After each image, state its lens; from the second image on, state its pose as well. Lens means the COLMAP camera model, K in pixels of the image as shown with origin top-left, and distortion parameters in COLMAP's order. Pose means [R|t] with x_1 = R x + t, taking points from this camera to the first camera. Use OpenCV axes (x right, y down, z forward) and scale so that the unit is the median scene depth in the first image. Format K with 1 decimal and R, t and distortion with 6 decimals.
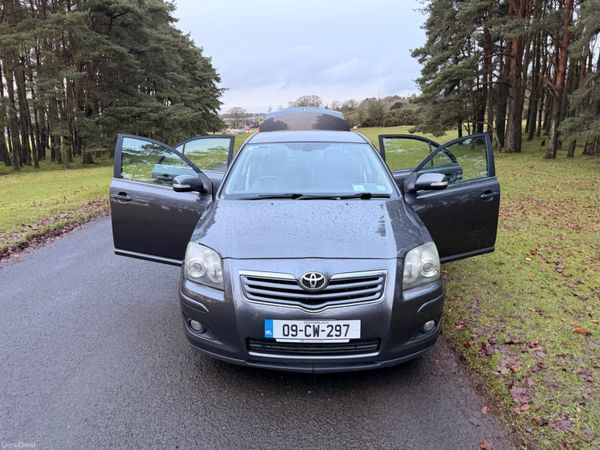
lens RADIAL K [[418.0, 0, 295.5], [0, 418.0, 223.2], [0, 0, 1]] dist [0.040477, -0.048123]
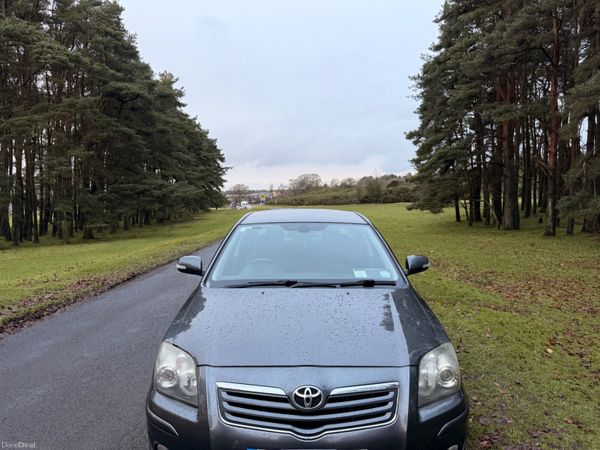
lens RADIAL K [[418.0, 0, 301.0], [0, 418.0, 228.2], [0, 0, 1]] dist [0.040477, -0.048123]
pose [[0.999931, 0.001797, 0.011586, 0.002205], [0.000144, 0.986239, -0.165325, -0.005704], [-0.011723, 0.165316, 0.986171, 0.016980]]
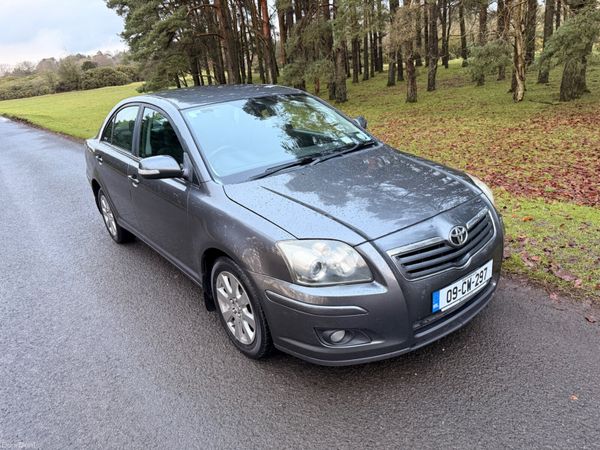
lens RADIAL K [[418.0, 0, 294.1], [0, 418.0, 224.8], [0, 0, 1]] dist [0.040477, -0.048123]
pose [[0.787212, -0.275033, 0.551955, -0.087416], [0.220781, 0.961407, 0.164174, -0.014145], [-0.575807, -0.007378, 0.817553, 0.050585]]
